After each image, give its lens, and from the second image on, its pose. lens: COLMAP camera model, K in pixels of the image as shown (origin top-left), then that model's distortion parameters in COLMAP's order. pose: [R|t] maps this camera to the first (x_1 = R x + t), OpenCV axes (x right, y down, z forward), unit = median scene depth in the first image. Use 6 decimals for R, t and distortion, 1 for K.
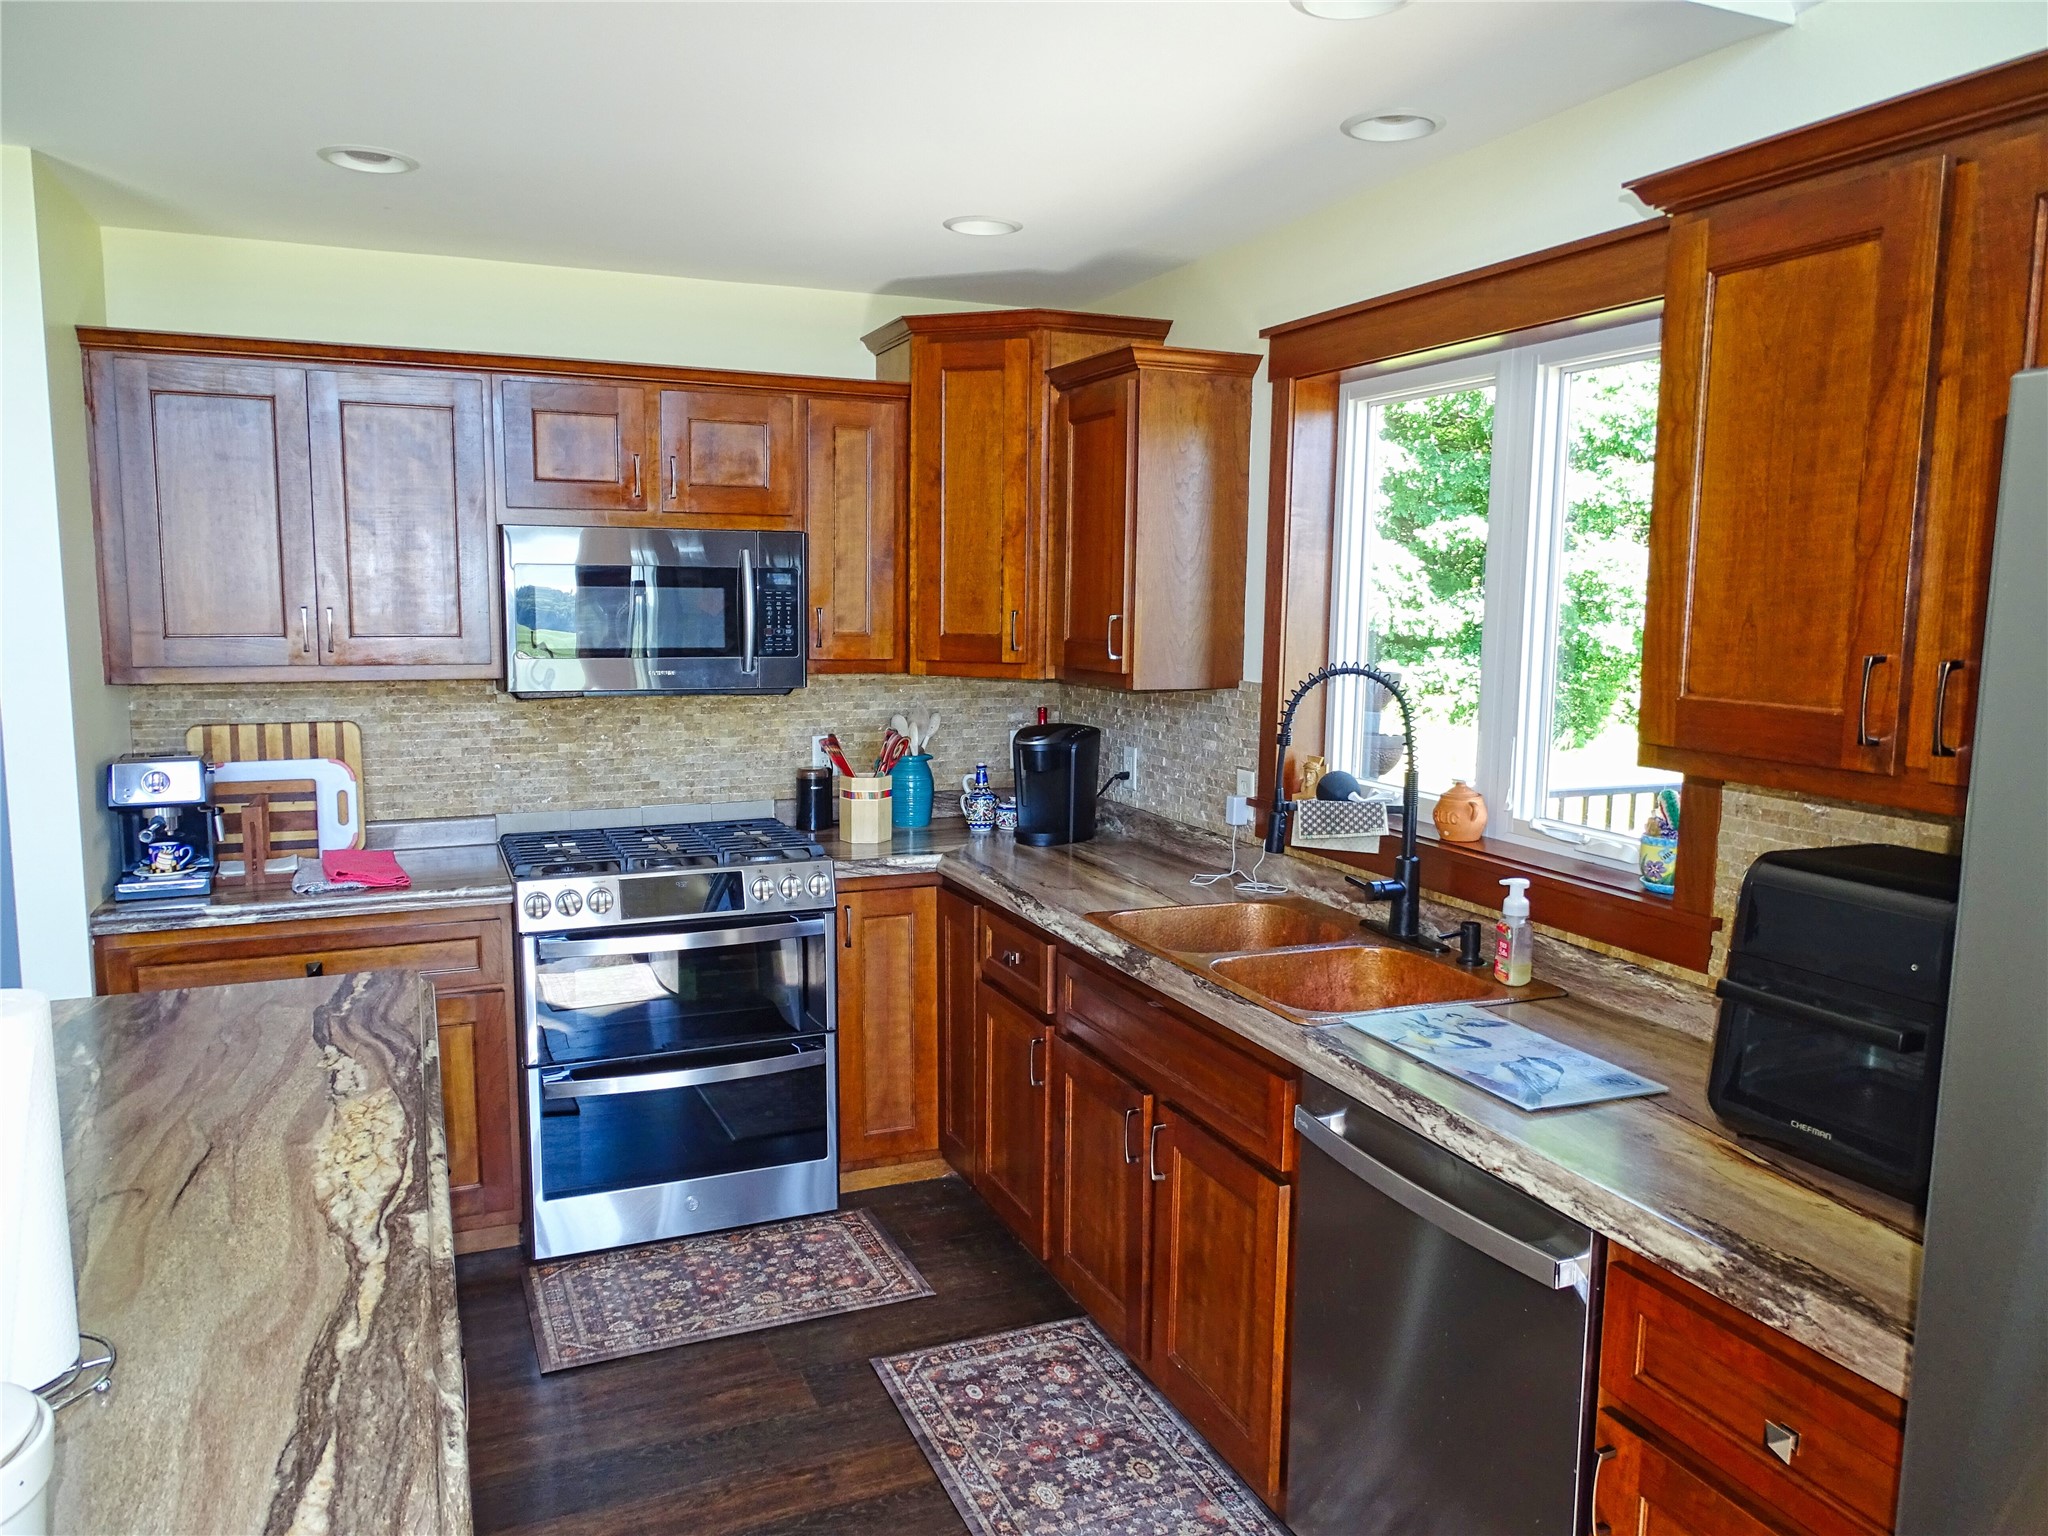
lens RADIAL K [[1454.0, 0, 1025.2], [0, 1454.0, 753.9], [0, 0, 1]] dist [0.019140, -0.001253]
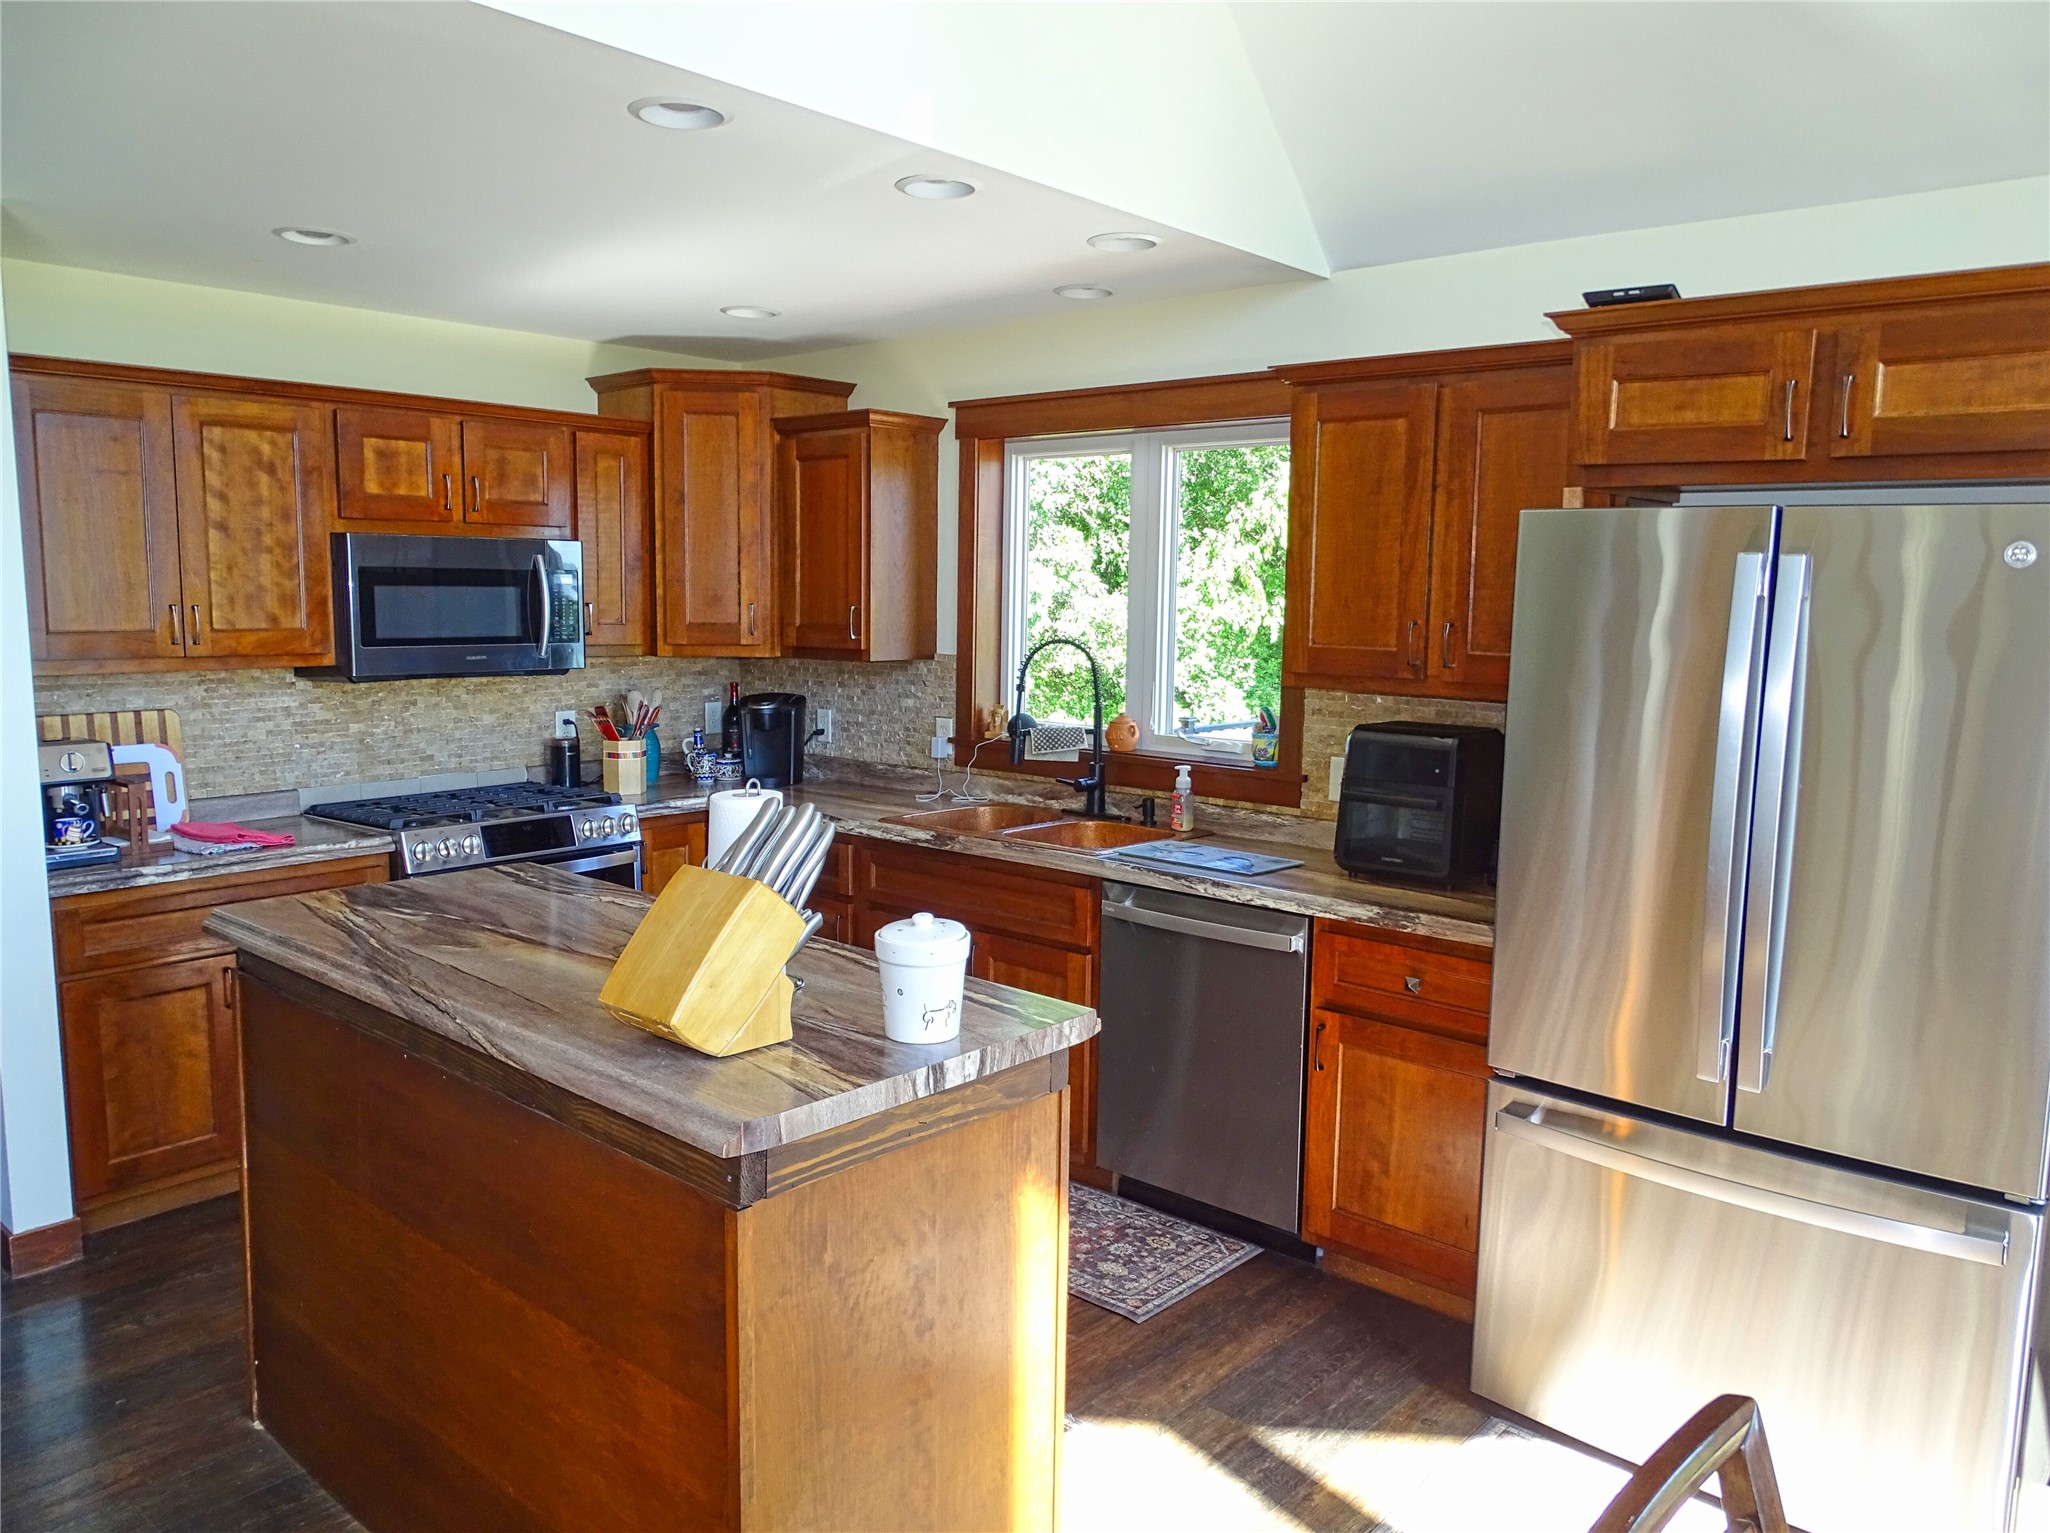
lens RADIAL K [[1455.5, 0, 1026.2], [0, 1455.5, 752.4], [0, 0, 1]] dist [0.019140, -0.001253]
pose [[0.909265, -0.050586, 0.413132, -0.352995], [0.049217, 0.998690, 0.013964, 0.028323], [-0.413297, 0.007636, 0.910564, -0.291976]]
